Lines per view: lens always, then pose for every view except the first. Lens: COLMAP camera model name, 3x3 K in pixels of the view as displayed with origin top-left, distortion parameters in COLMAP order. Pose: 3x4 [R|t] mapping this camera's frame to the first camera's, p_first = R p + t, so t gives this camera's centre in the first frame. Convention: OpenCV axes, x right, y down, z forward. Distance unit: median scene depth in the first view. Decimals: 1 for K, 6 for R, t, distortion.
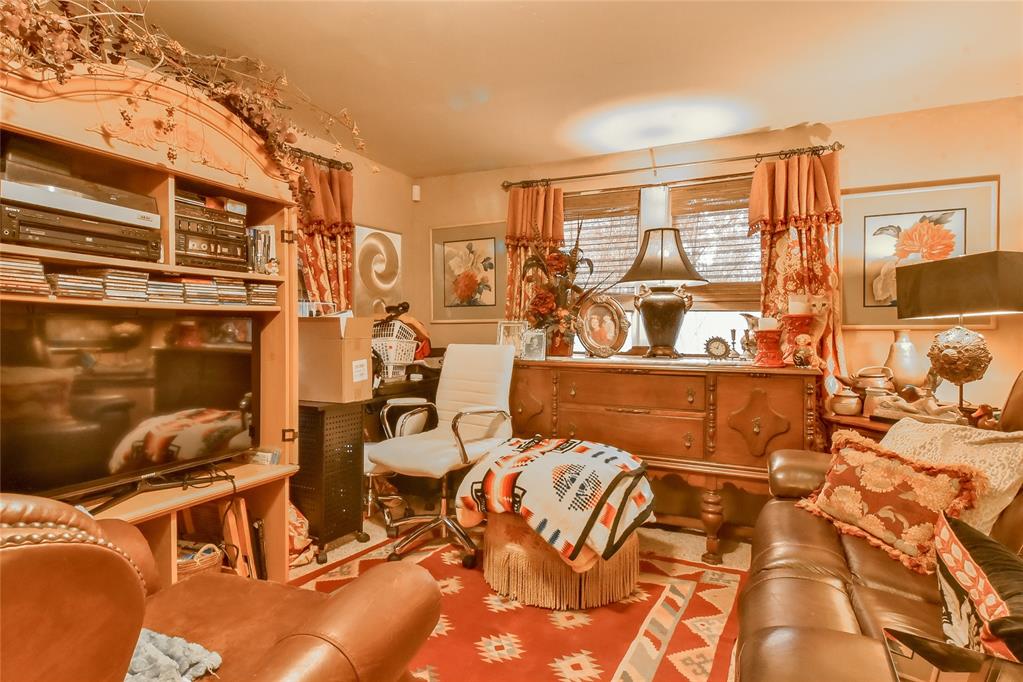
lens RADIAL K [[570.6, 0, 502.8], [0, 570.6, 331.9], [0, 0, 1]] dist [0.048541, -0.049500]
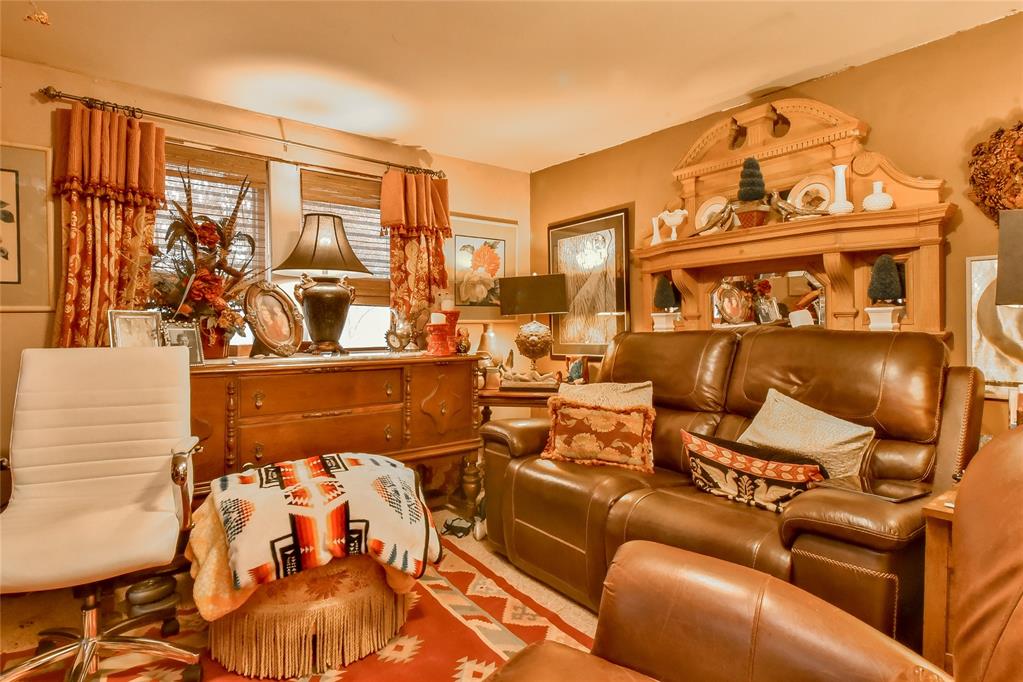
lens RADIAL K [[570.6, 0, 502.8], [0, 570.6, 331.9], [0, 0, 1]] dist [0.048541, -0.049500]
pose [[0.415459, -0.012751, 0.909522, -0.474840], [0.005396, 0.999919, 0.011553, 0.000565], [-0.909596, 0.000108, 0.415494, 0.373403]]
